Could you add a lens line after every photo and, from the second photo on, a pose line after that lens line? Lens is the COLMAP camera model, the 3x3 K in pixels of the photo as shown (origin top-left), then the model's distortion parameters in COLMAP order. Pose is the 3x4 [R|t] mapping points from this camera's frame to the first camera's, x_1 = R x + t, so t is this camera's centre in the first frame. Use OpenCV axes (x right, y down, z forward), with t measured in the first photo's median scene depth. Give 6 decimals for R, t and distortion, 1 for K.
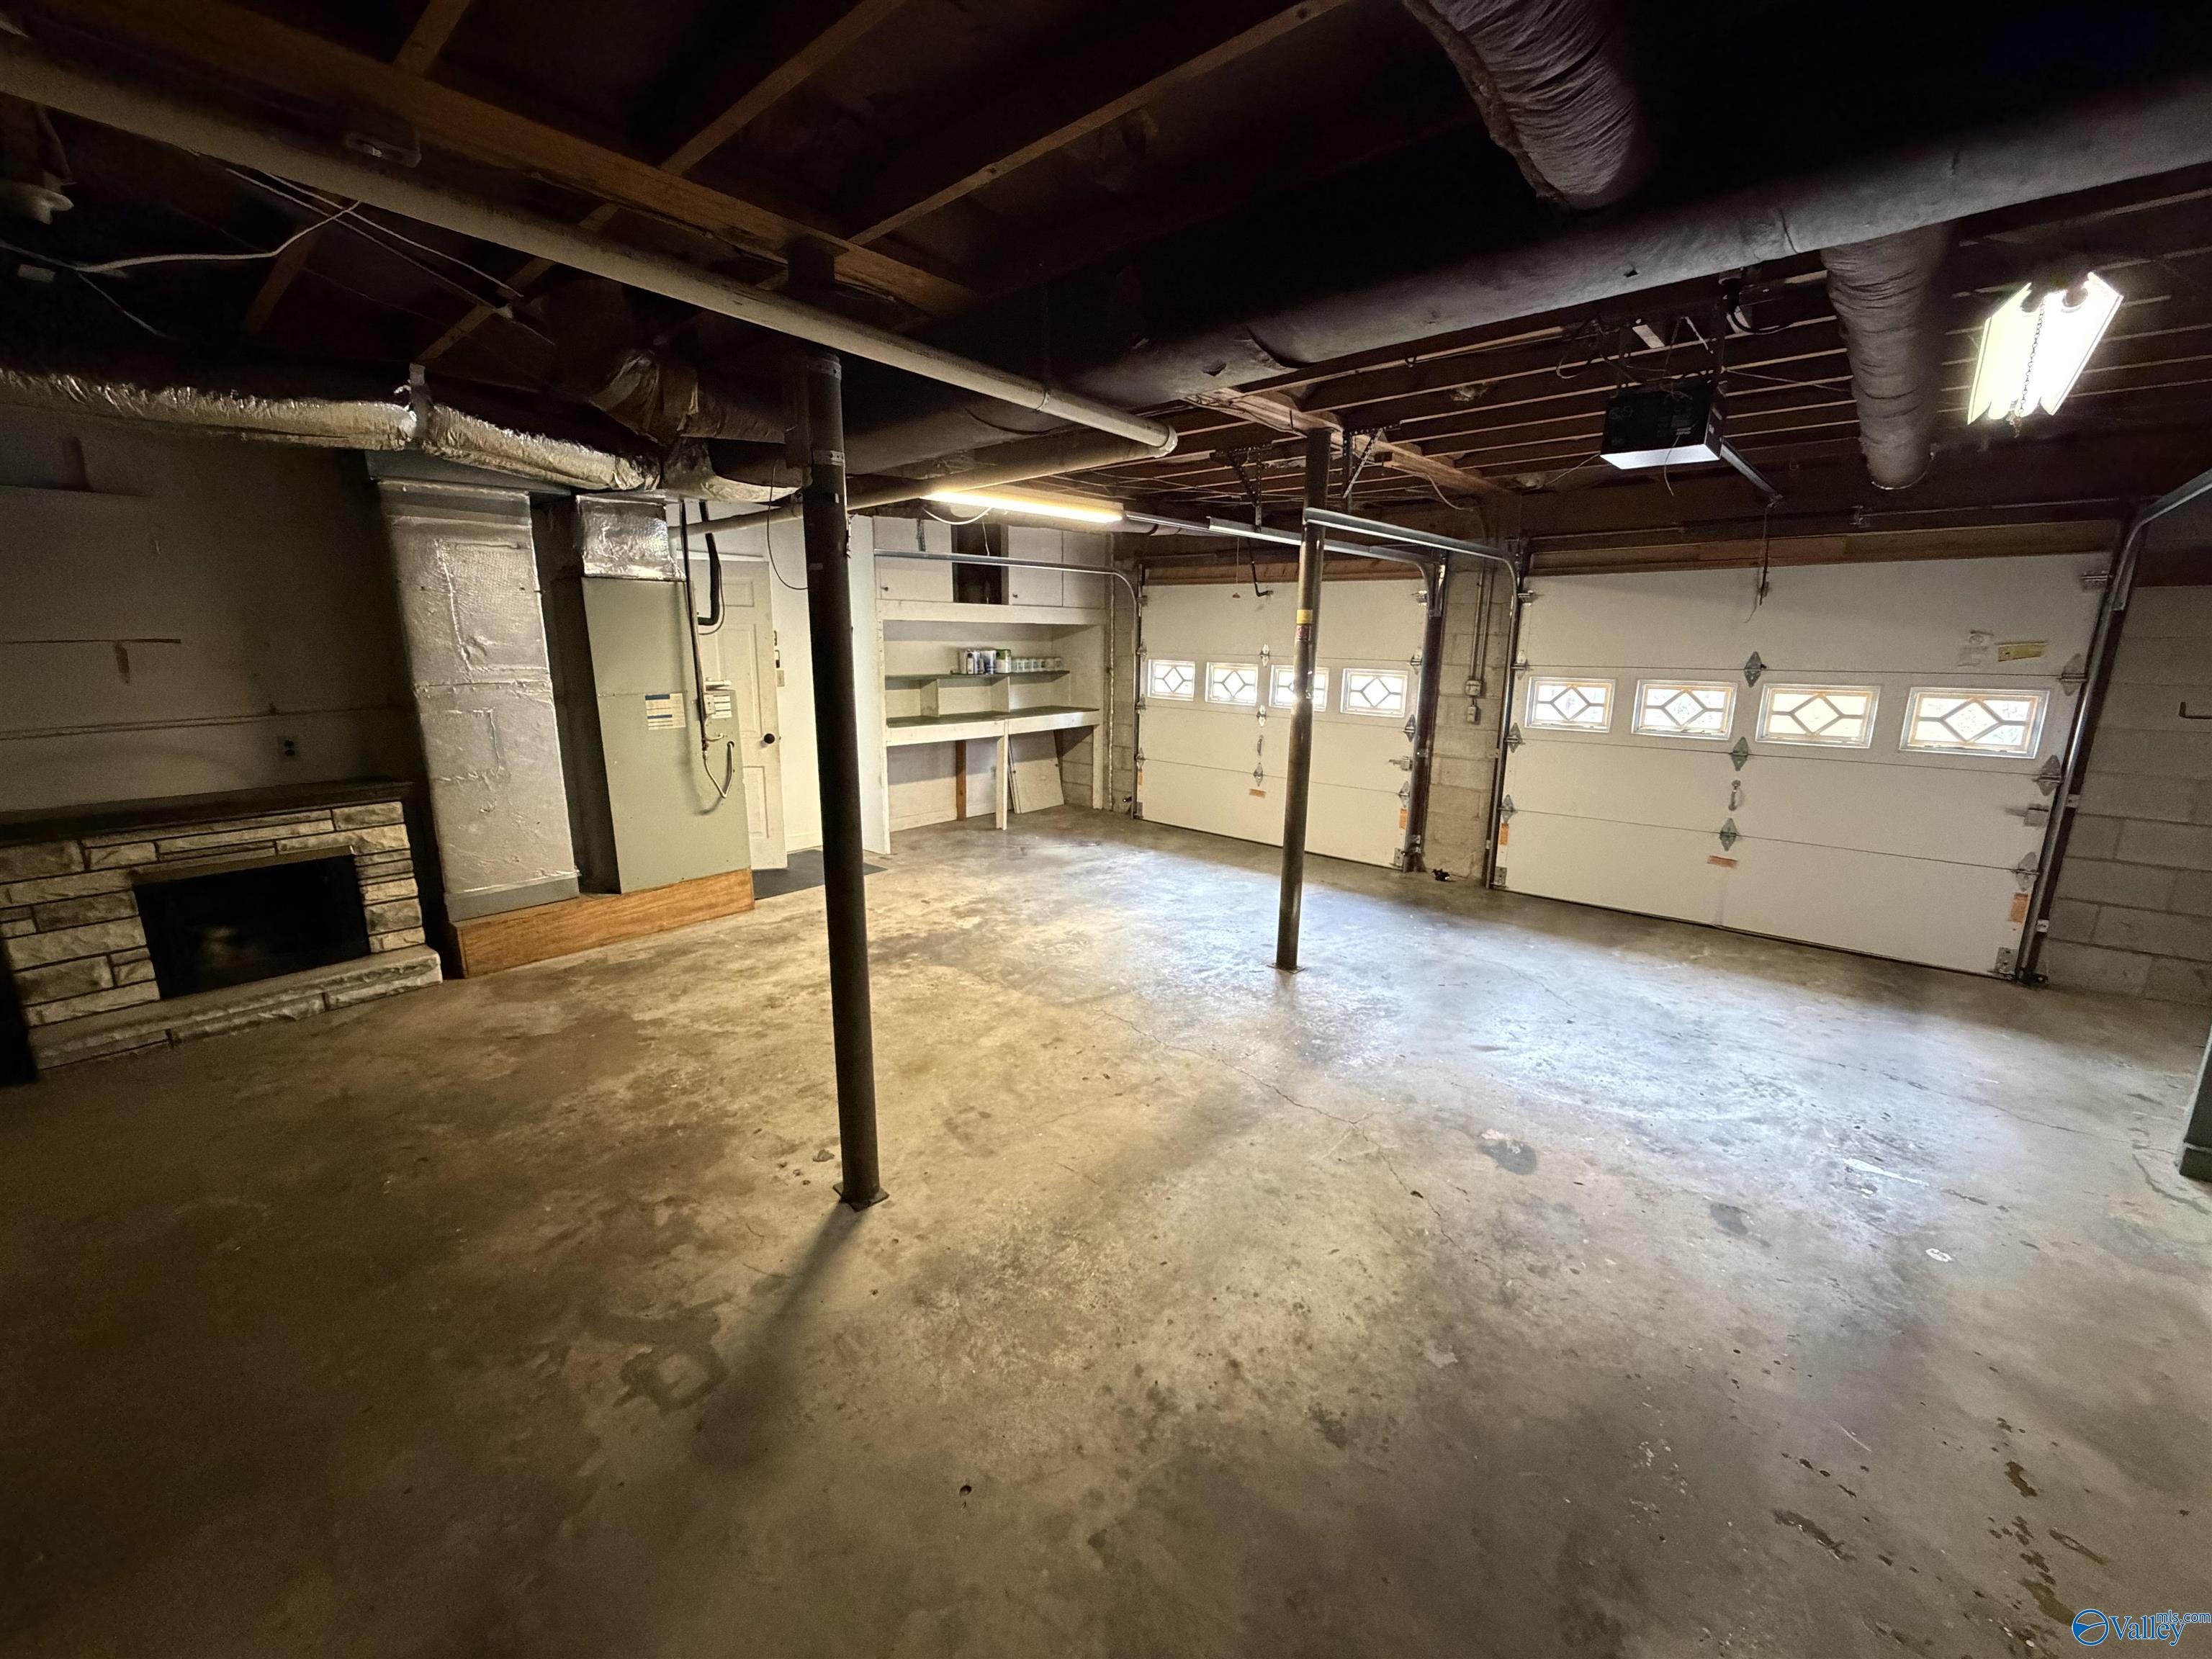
lens RADIAL K [[875.9, 0, 1099.5], [0, 875.9, 827.6], [0, 0, 1]] dist [-0.001428, -0.000290]
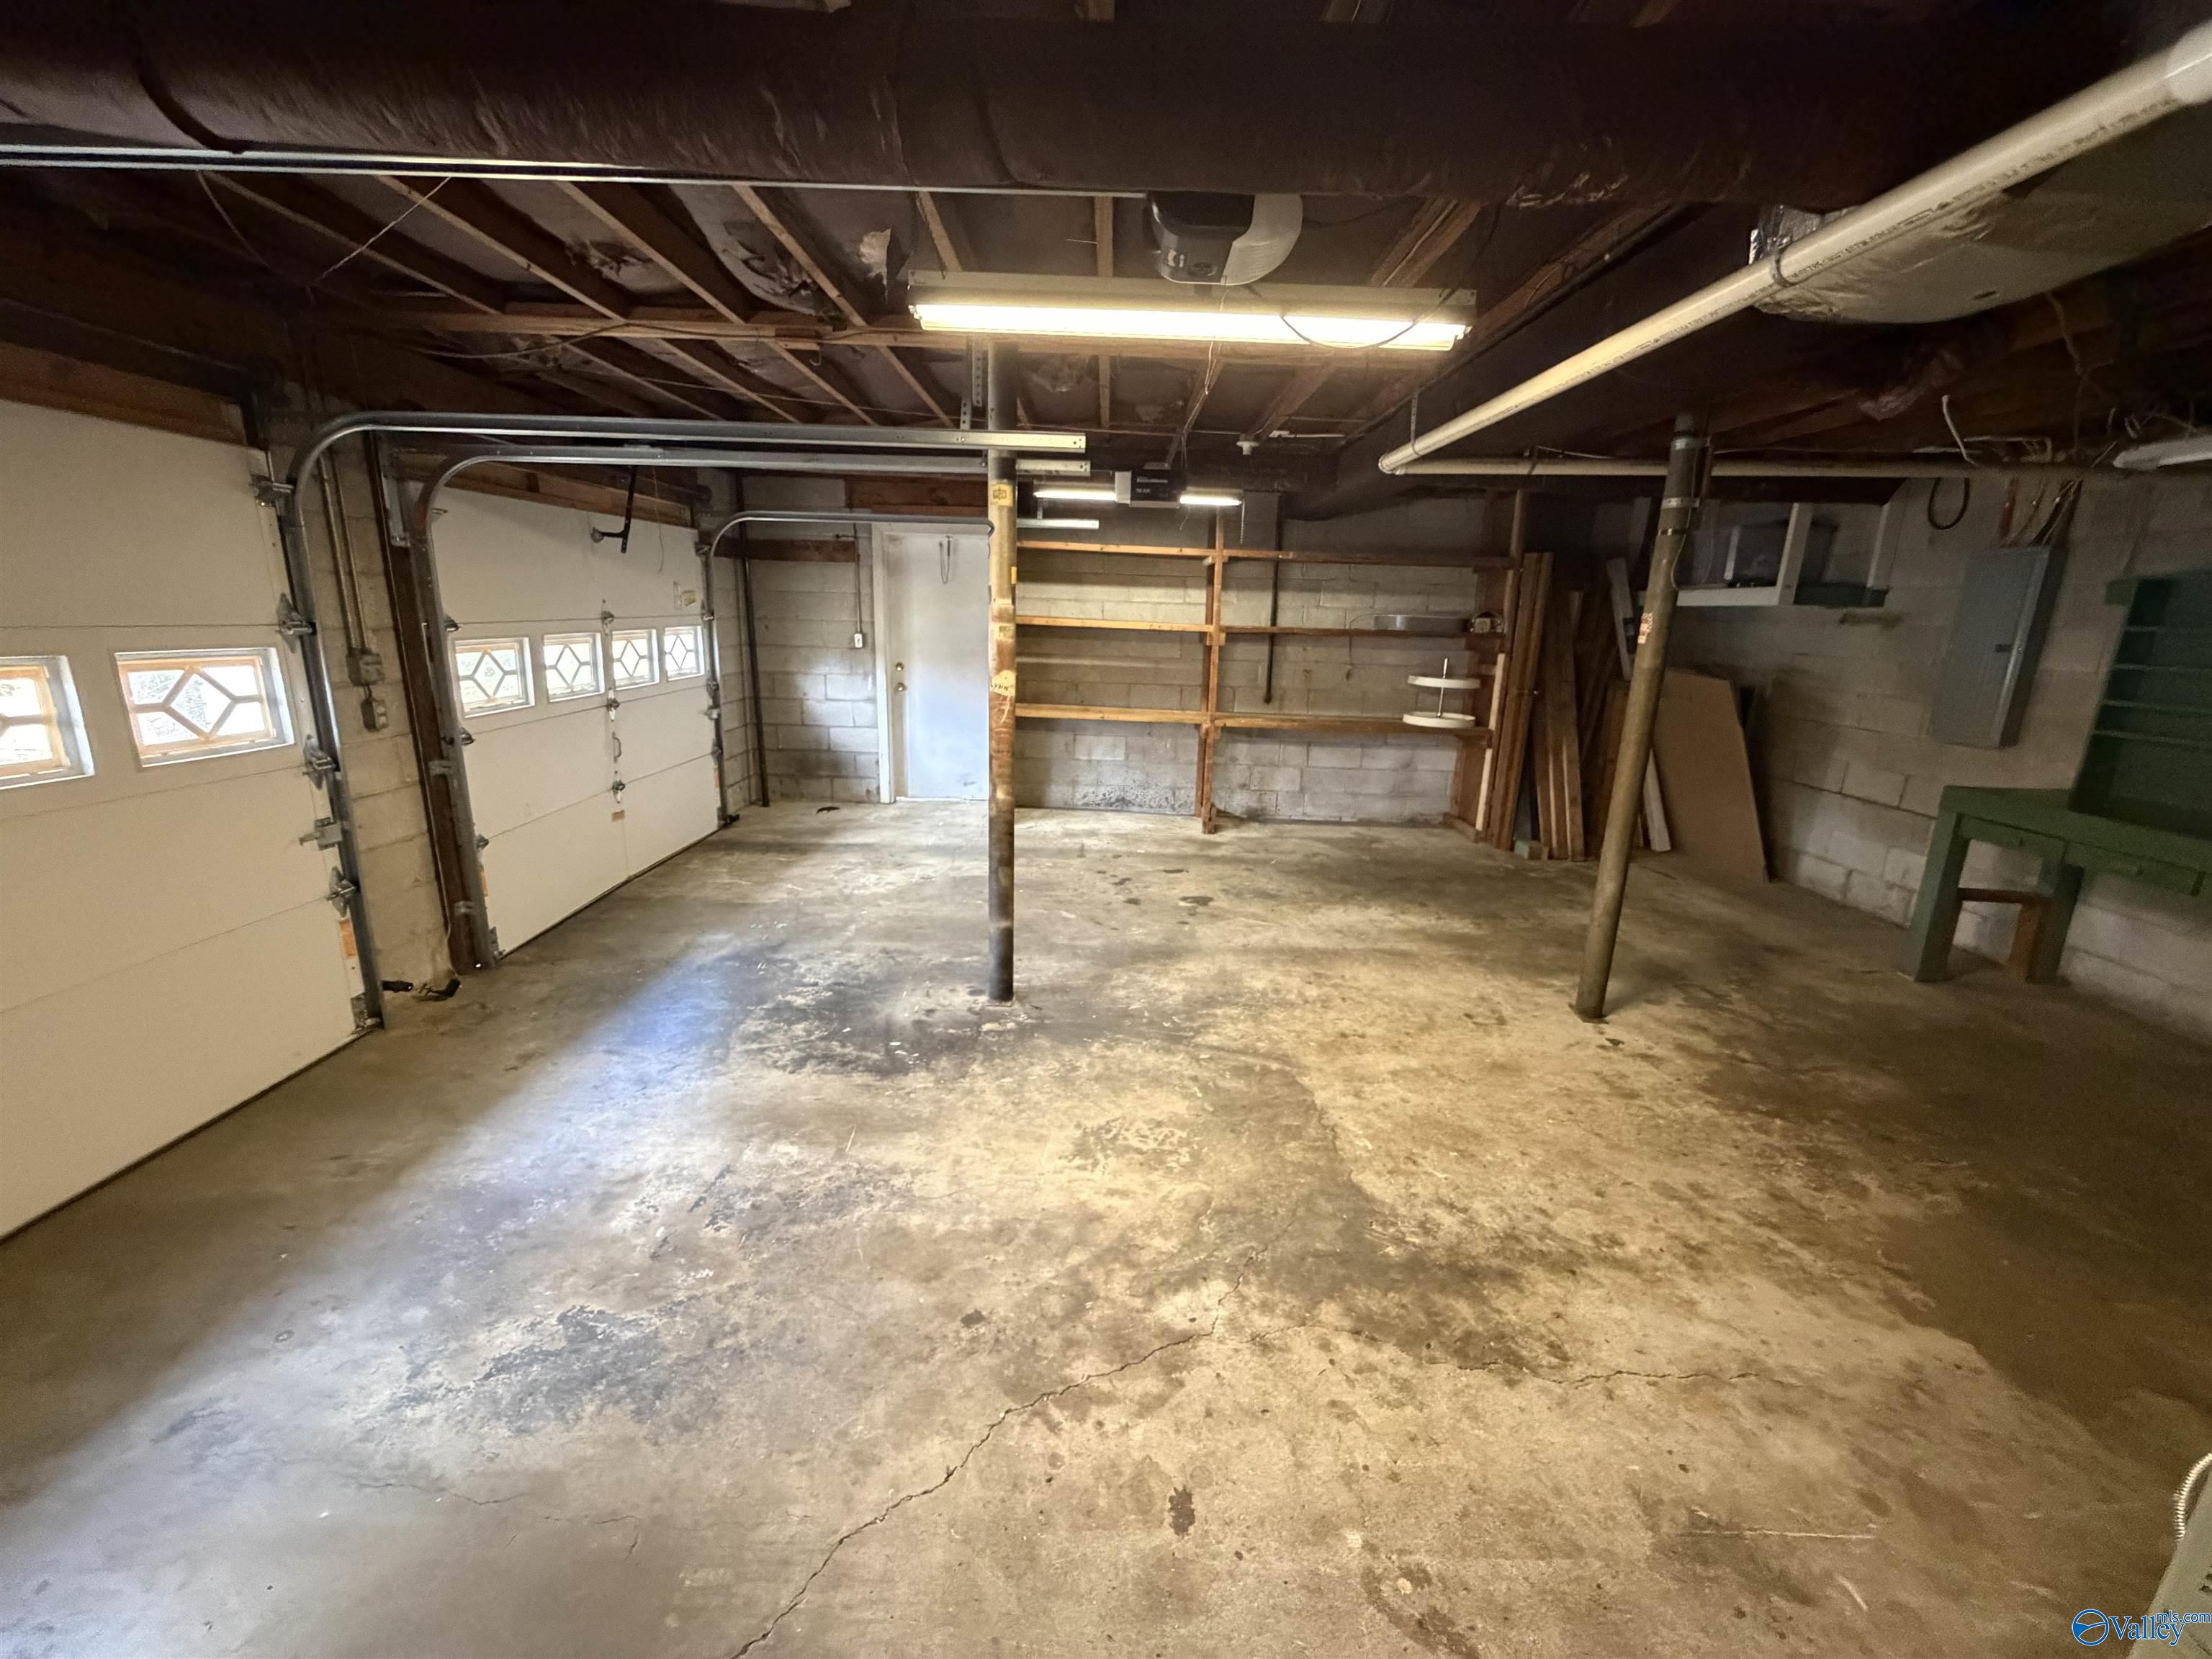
lens RADIAL K [[875.9, 0, 1099.5], [0, 875.9, 827.6], [0, 0, 1]] dist [-0.001428, -0.000290]
pose [[-0.656740, -0.210729, 0.724076, -0.396695], [0.124644, 0.916625, 0.379819, -0.279743], [-0.743745, 0.339694, -0.575718, 1.275399]]
